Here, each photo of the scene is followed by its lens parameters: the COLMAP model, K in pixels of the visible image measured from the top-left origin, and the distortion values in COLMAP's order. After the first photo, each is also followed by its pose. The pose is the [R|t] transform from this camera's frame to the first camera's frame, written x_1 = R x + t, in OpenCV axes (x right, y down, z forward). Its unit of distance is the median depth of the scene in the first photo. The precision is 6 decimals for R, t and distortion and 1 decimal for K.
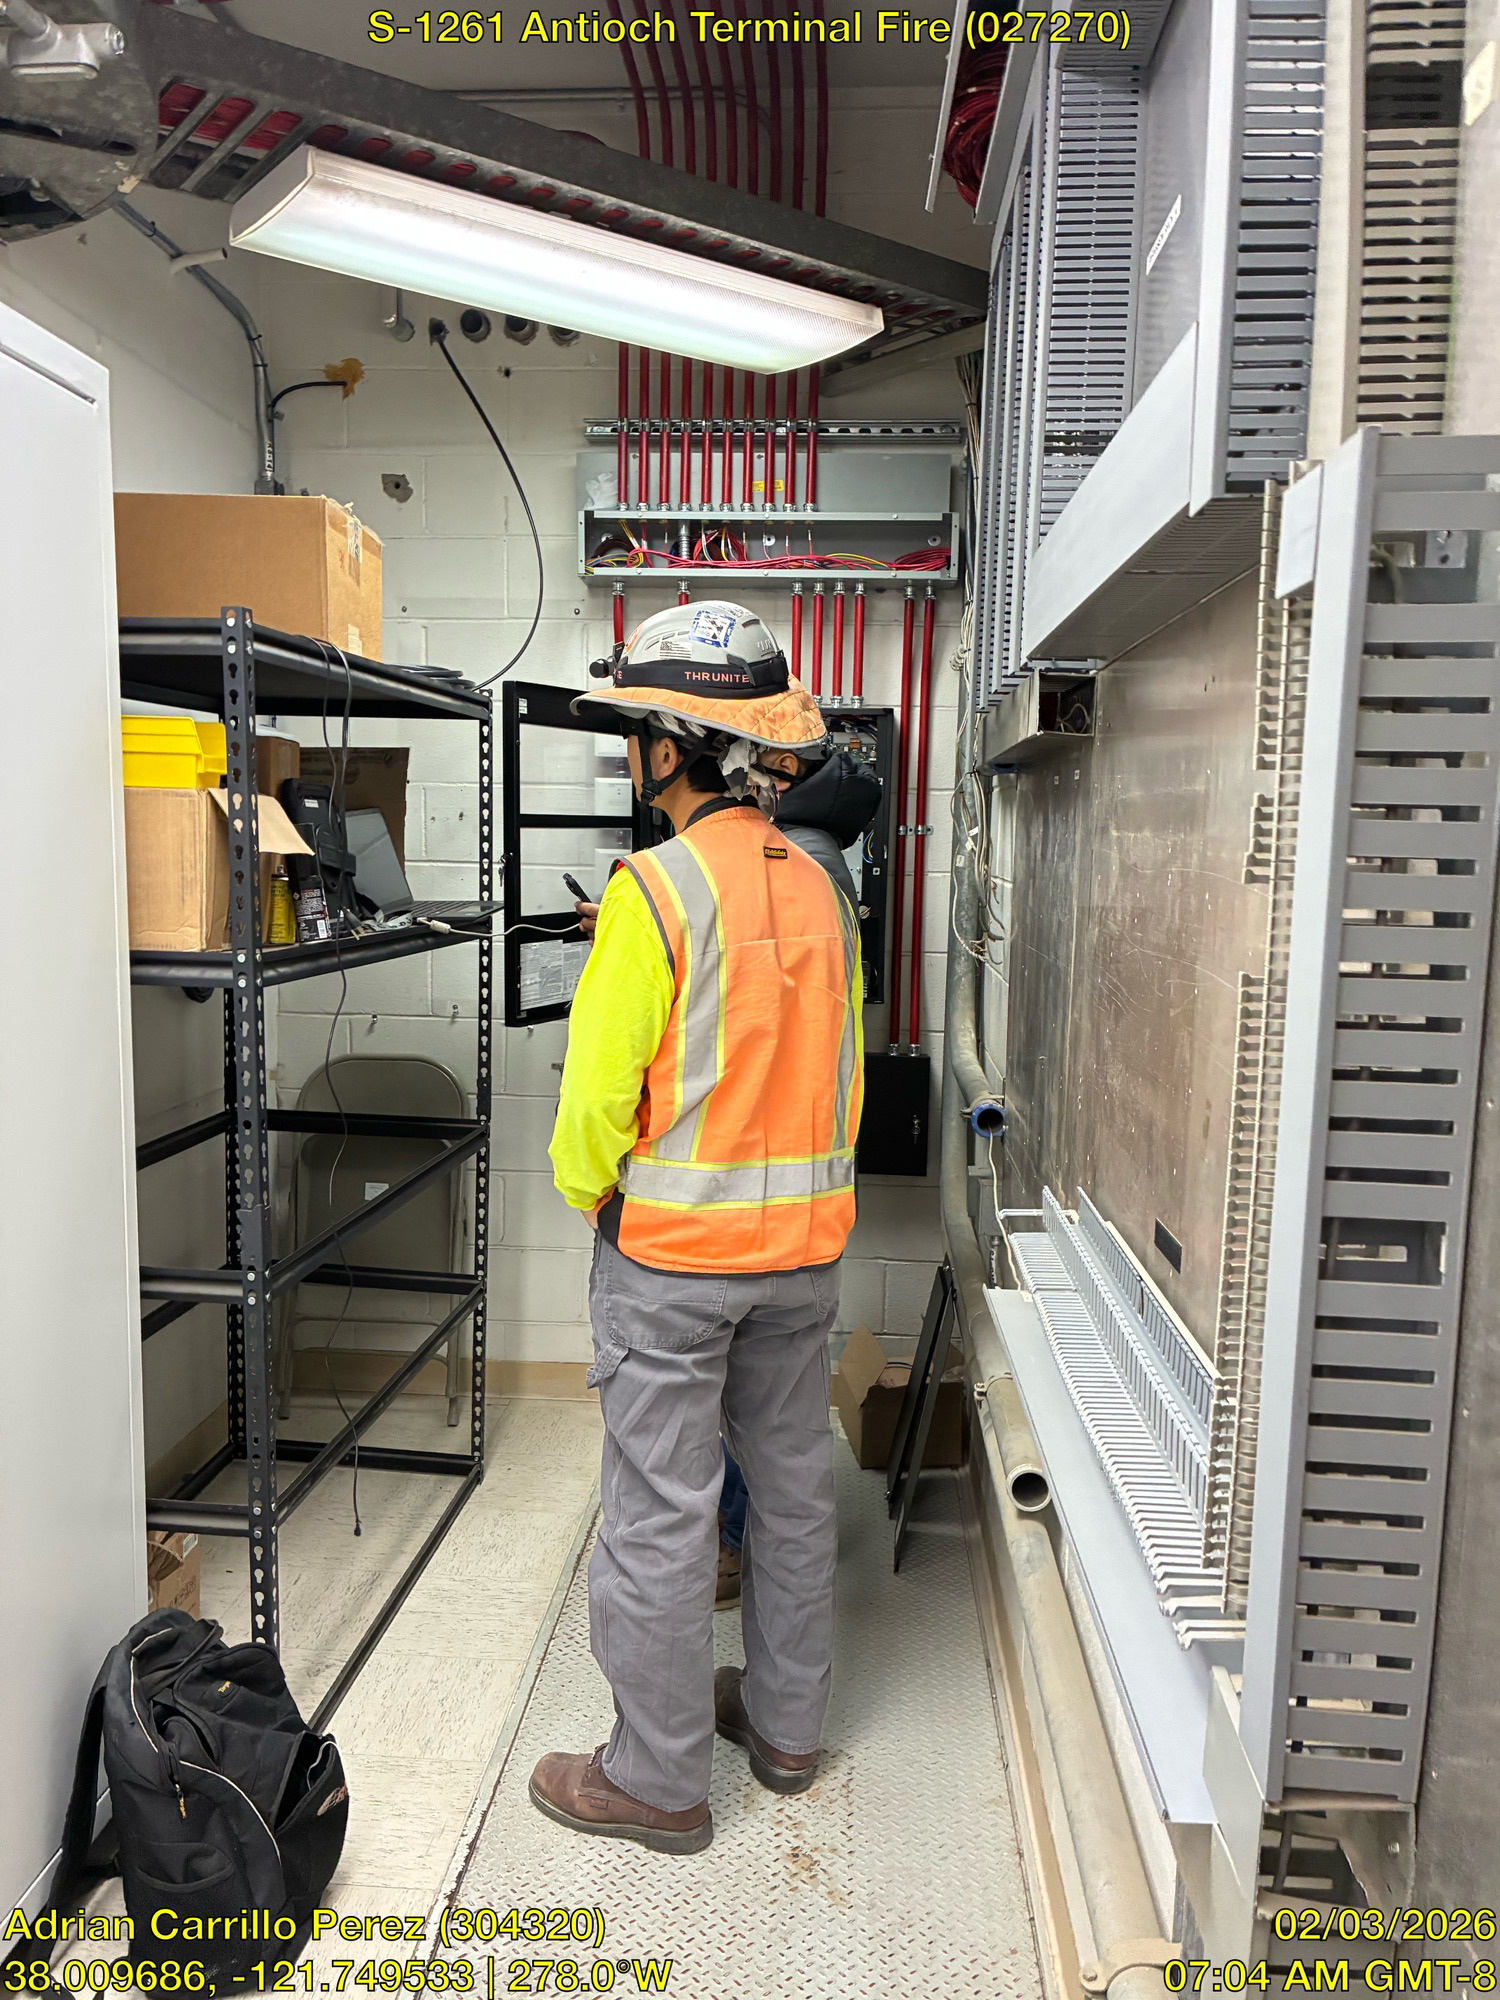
lens RADIAL K [[1496.8, 0, 755.6], [0, 1496.8, 1007.0], [0, 0, 1]] dist [0.008851, -0.002467]
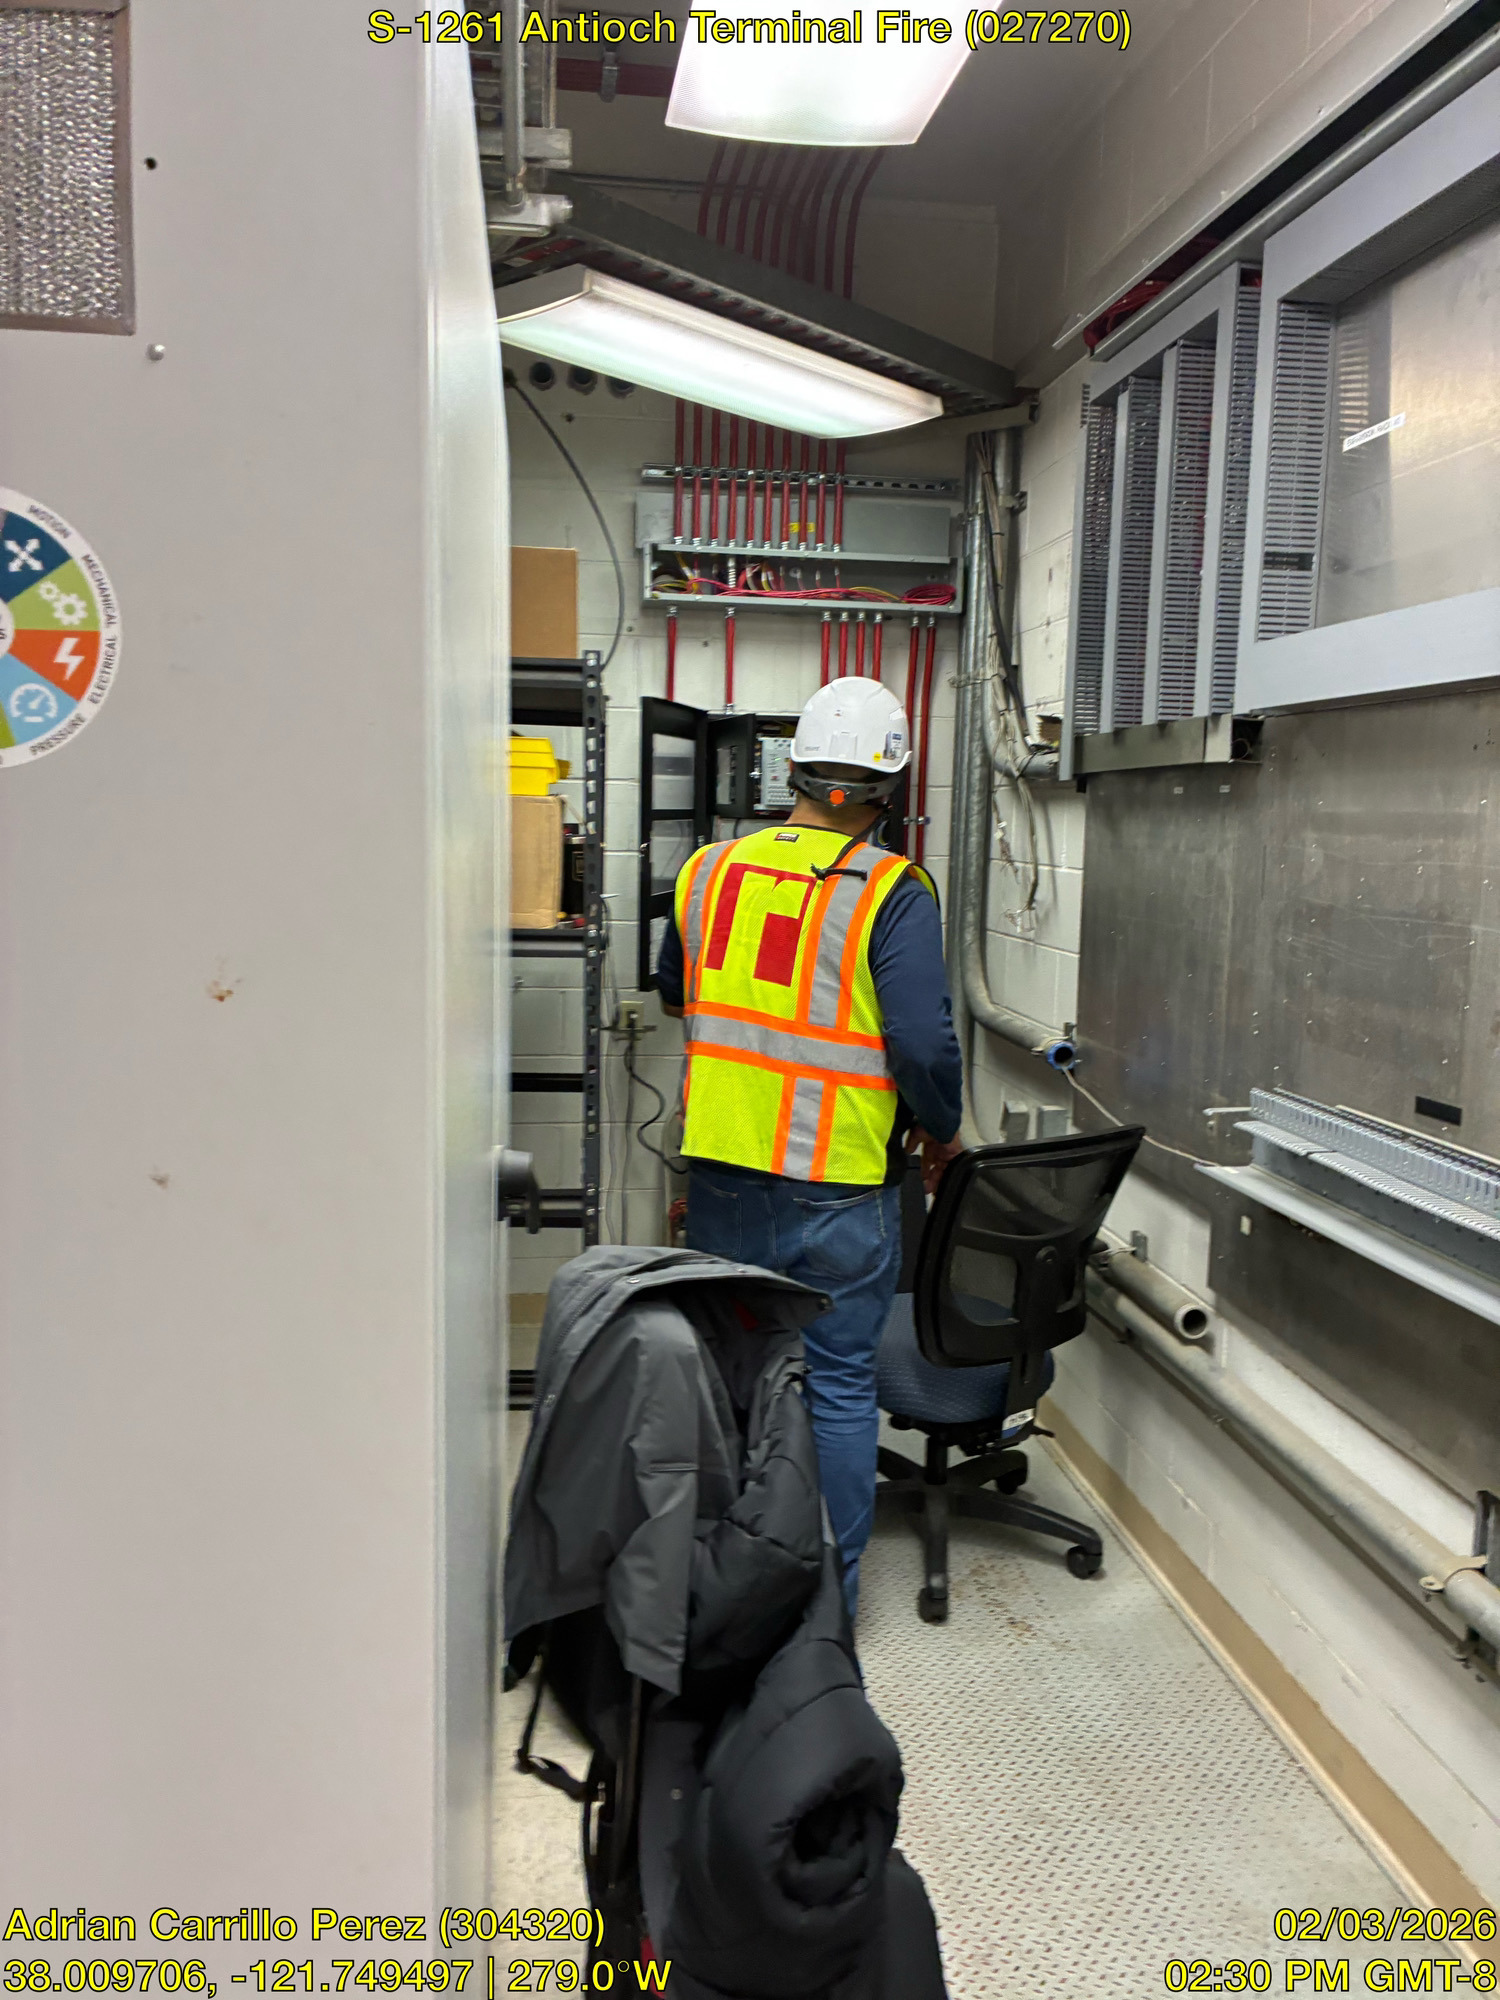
lens RADIAL K [[1496.8, 0, 752.1], [0, 1496.8, 1006.4], [0, 0, 1]] dist [0.008851, -0.002467]
pose [[0.979638, -0.022567, 0.199500, -0.274841], [0.019443, 0.999656, 0.017604, 0.006721], [-0.199829, -0.013367, 0.979740, -0.151471]]
